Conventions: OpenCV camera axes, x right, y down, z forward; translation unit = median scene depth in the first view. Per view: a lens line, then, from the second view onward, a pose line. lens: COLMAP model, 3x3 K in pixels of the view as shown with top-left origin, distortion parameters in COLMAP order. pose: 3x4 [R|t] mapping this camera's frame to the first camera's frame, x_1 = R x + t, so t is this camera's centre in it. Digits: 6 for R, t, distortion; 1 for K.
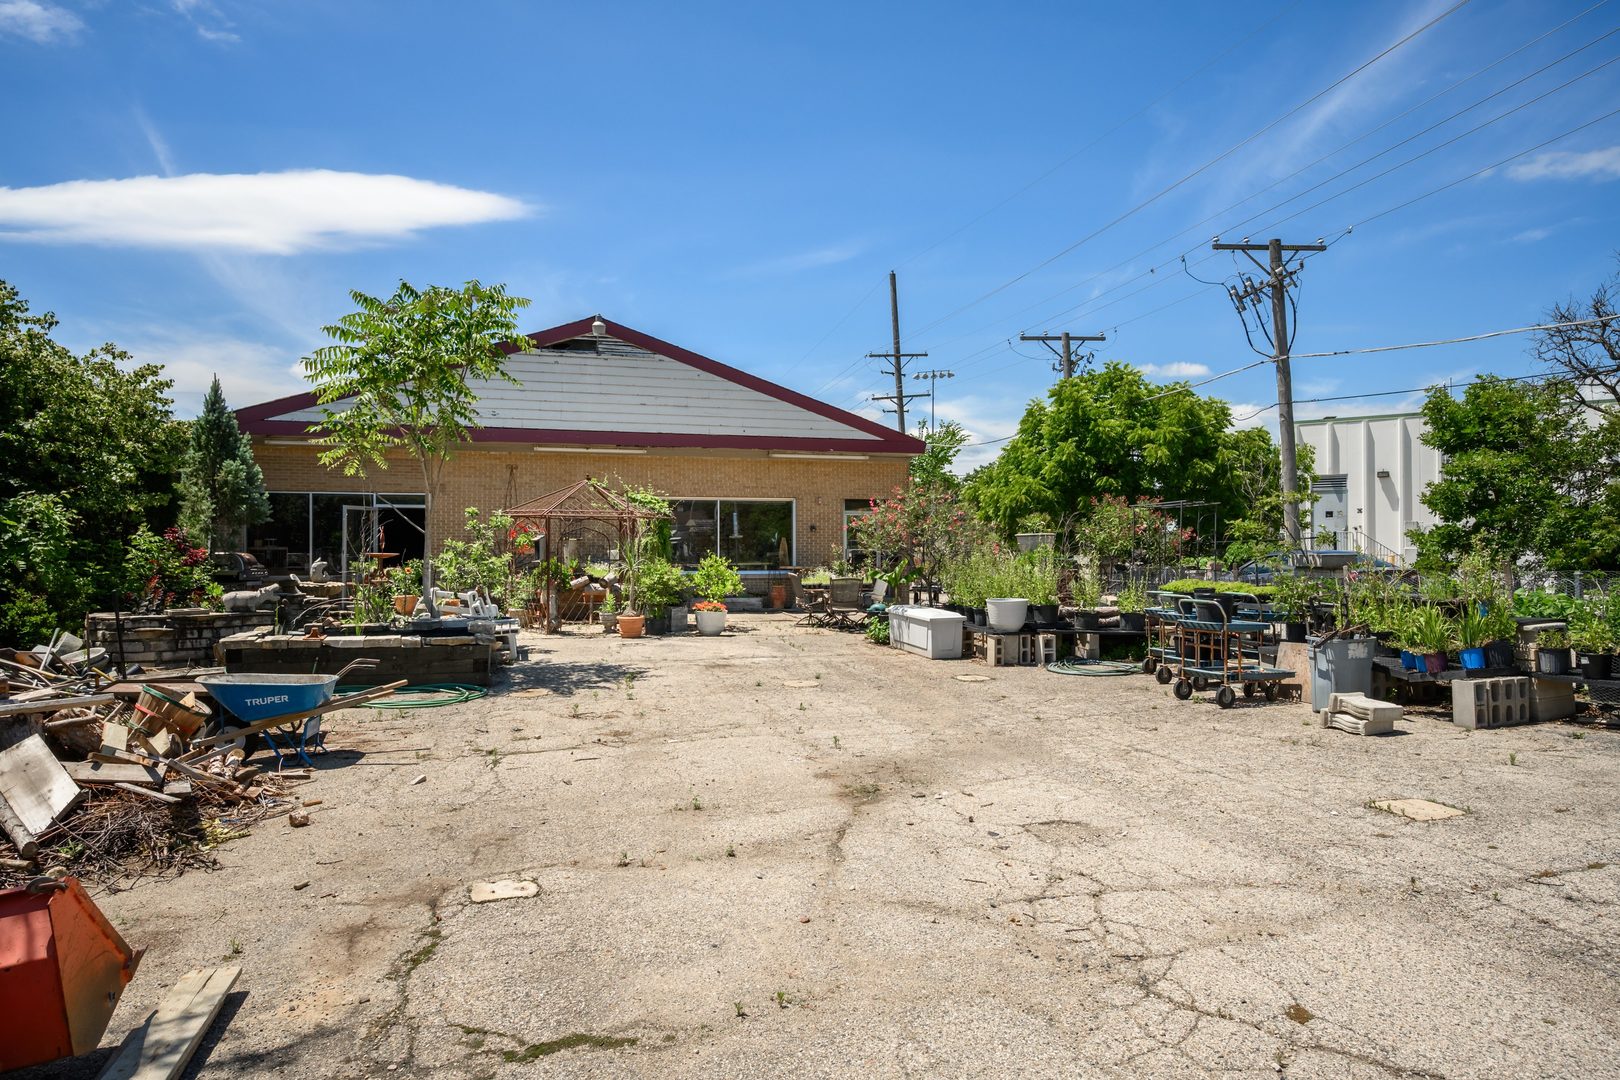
lens RADIAL K [[964.0, 0, 813.0], [0, 964.0, 535.5], [0, 0, 1]] dist [0.003369, 0.000146]
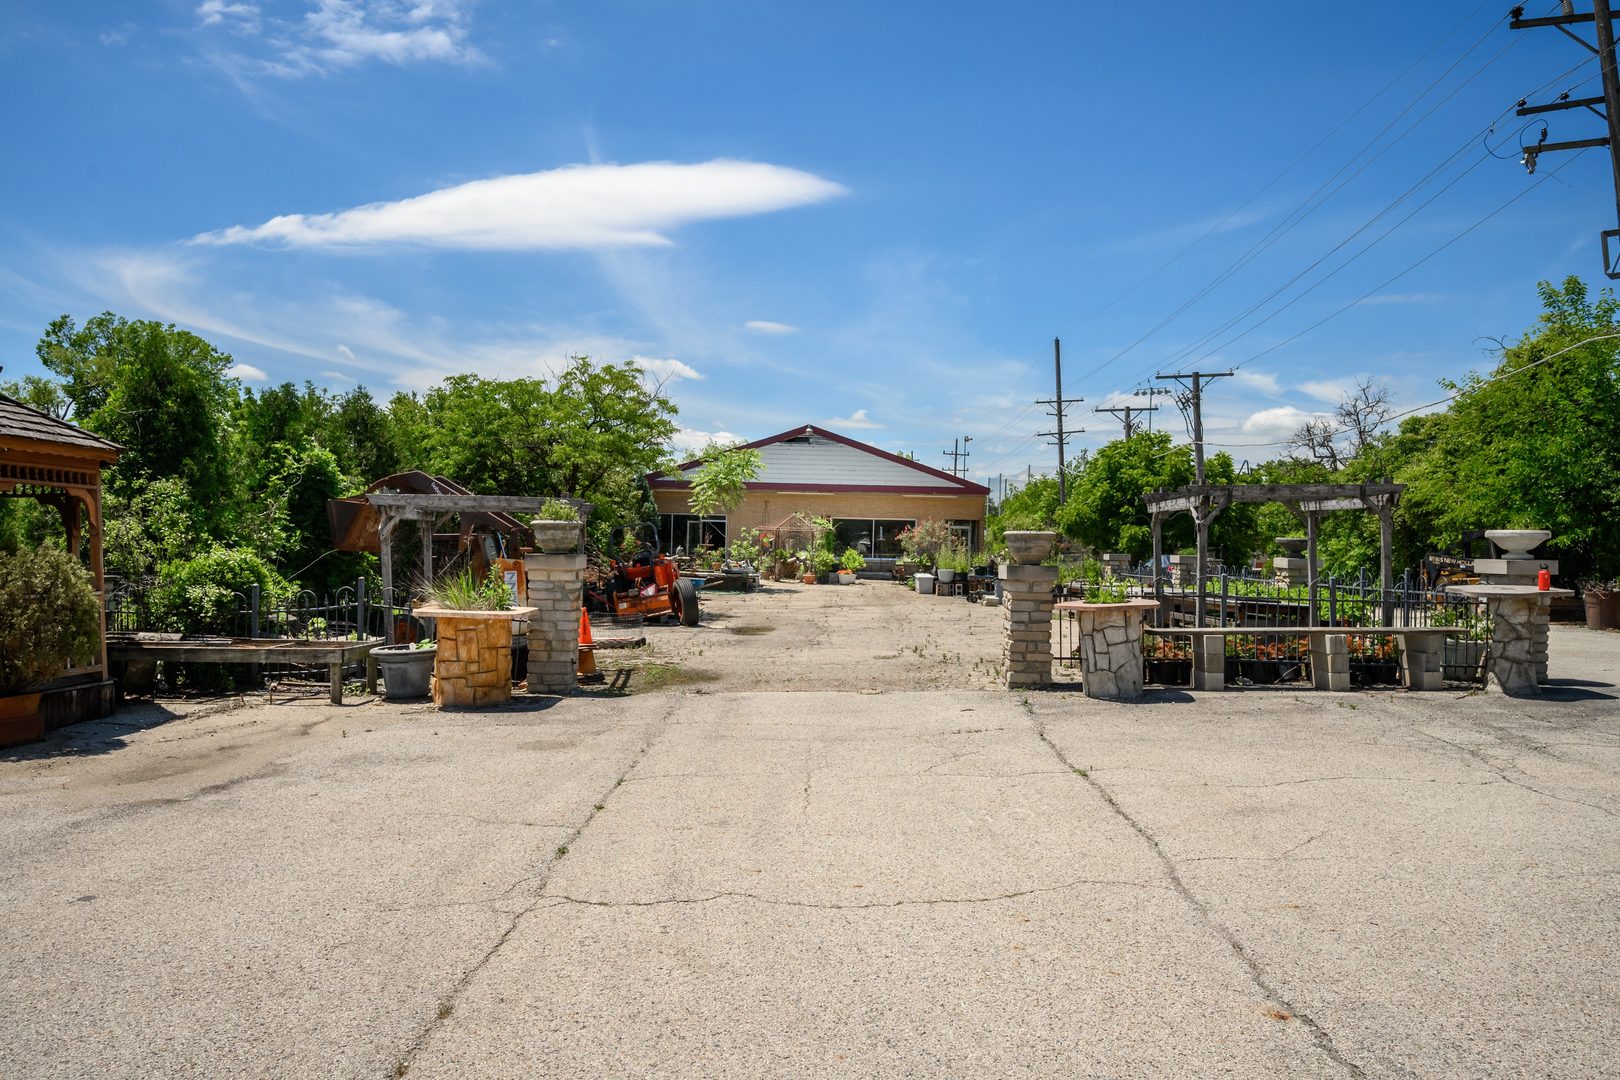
lens RADIAL K [[1027.1, 0, 809.2], [0, 1027.1, 539.8], [0, 0, 1]] dist [-0.001384, -0.000017]
pose [[0.957329, 0.021915, -0.288167, 0.438082], [-0.018651, 0.999727, 0.014069, -0.028596], [0.288397, -0.008094, 0.957477, -1.139928]]
